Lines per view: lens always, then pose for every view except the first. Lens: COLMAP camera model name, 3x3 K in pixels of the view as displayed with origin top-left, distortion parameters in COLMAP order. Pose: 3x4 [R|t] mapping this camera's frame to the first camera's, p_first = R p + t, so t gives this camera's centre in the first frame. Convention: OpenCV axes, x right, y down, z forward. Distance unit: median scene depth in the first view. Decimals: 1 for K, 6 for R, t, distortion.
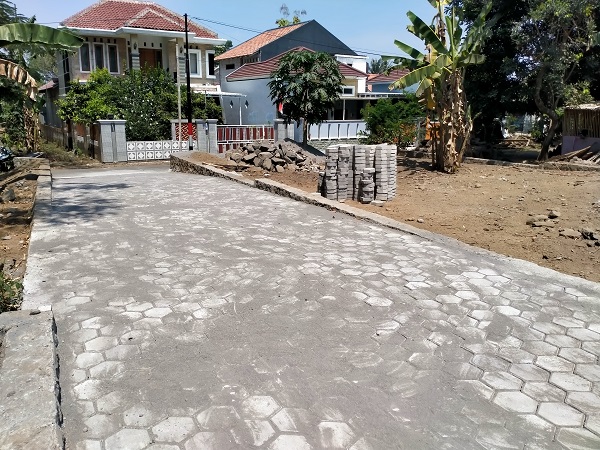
lens RADIAL K [[494.9, 0, 296.5], [0, 494.9, 233.2], [0, 0, 1]] dist [0.068381, -0.127157]
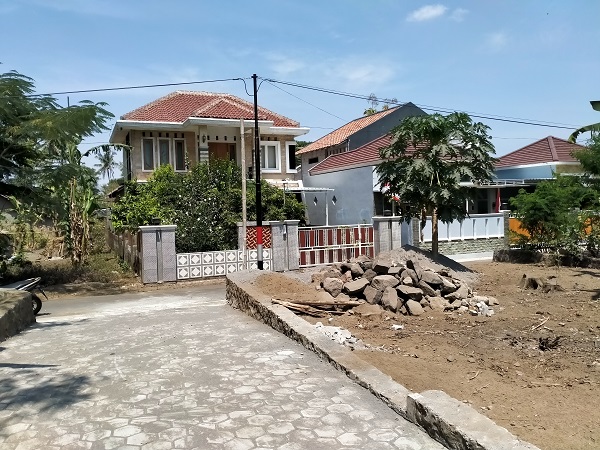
lens RADIAL K [[494.9, 0, 298.7], [0, 494.9, 228.6], [0, 0, 1]] dist [0.068381, -0.127157]
pose [[0.987674, -0.029331, -0.153751, -0.045244], [-0.002004, 0.979835, -0.199796, -0.066544], [0.156511, 0.197641, 0.967699, 0.280523]]
